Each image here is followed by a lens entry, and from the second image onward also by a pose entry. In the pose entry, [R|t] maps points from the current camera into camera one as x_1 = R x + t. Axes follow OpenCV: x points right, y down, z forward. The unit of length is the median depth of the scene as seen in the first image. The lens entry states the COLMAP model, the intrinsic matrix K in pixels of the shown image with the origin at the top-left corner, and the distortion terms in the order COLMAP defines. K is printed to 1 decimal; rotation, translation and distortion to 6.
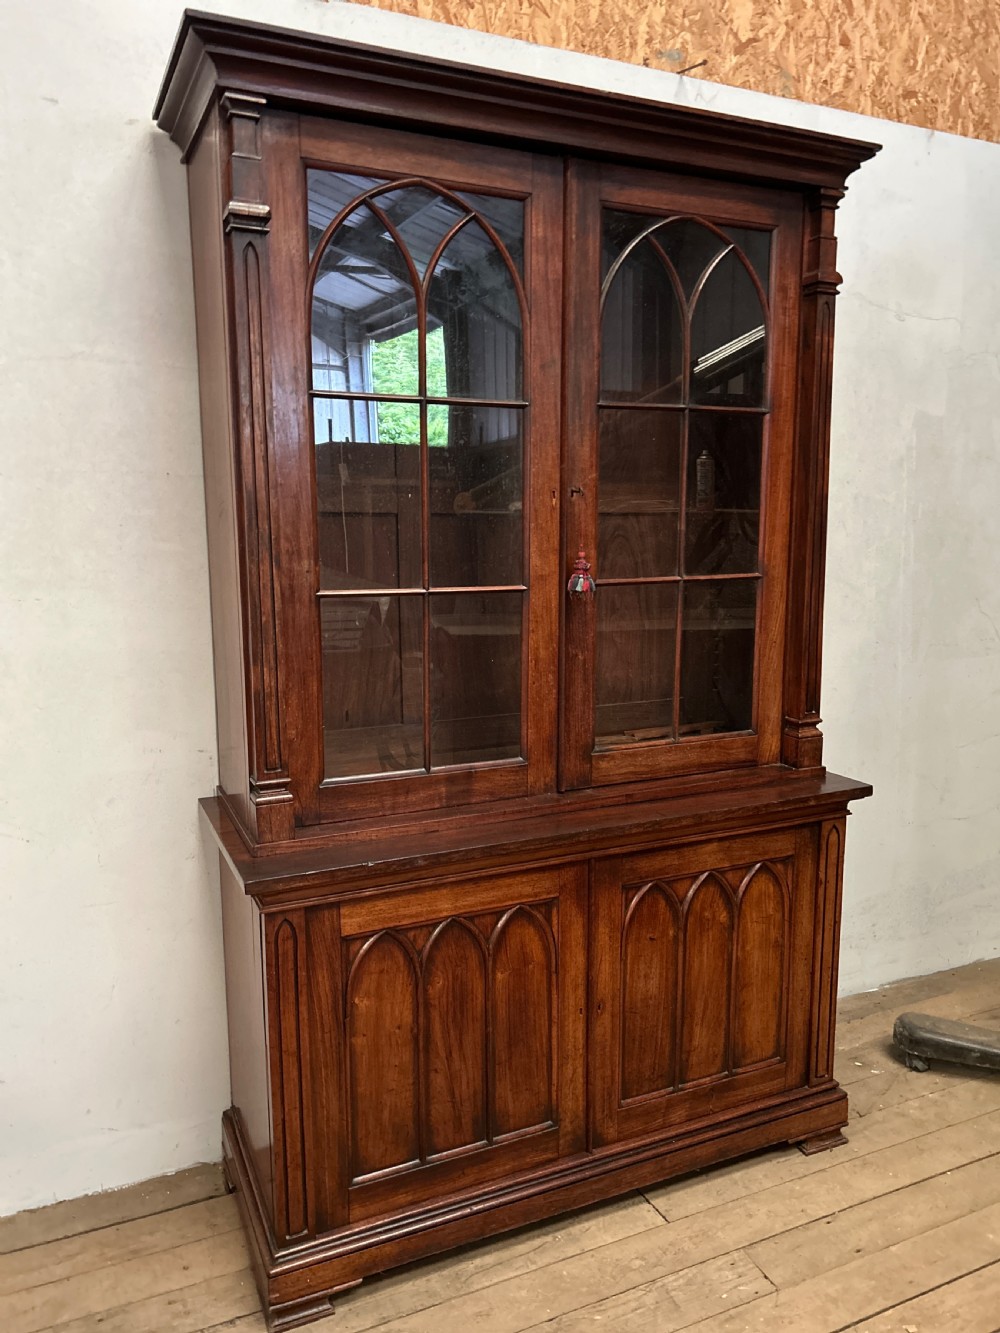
lens RADIAL K [[1005.5, 0, 507.9], [0, 1005.5, 674.5], [0, 0, 1]] dist [0.046717, -0.051510]
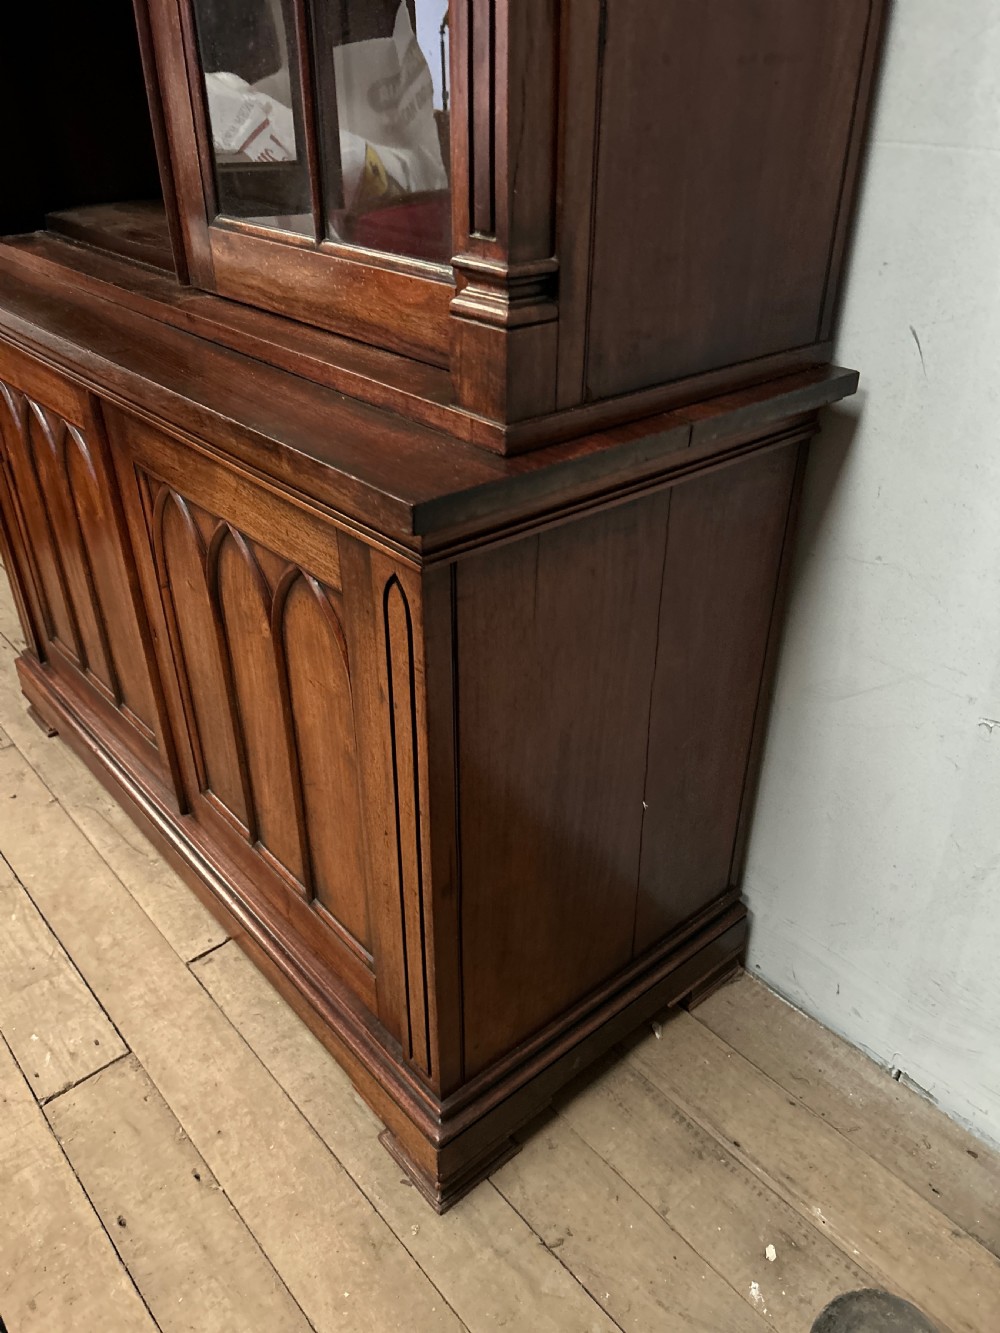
lens RADIAL K [[1005.5, 0, 496.5], [0, 1005.5, 672.1], [0, 0, 1]] dist [0.046717, -0.051510]
pose [[0.274175, 0.503786, -0.819163, 0.697733], [-0.153287, 0.863807, 0.479937, 0.003365], [0.949385, -0.006020, 0.314058, 1.006401]]
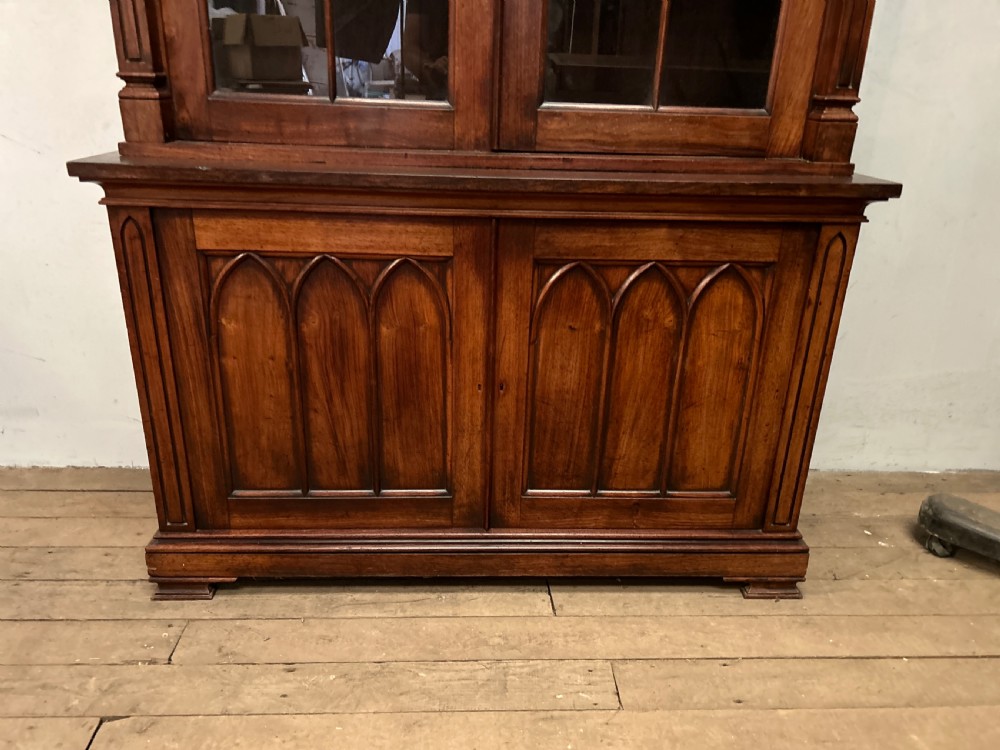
lens RADIAL K [[754.3, 0, 506.2], [0, 754.3, 374.5], [0, 0, 1]] dist [0.046717, -0.051510]
pose [[0.927562, 0.170213, -0.332650, 0.324025], [-0.095908, 0.968851, 0.228320, 0.158548], [0.361151, -0.179877, 0.914994, 0.368810]]
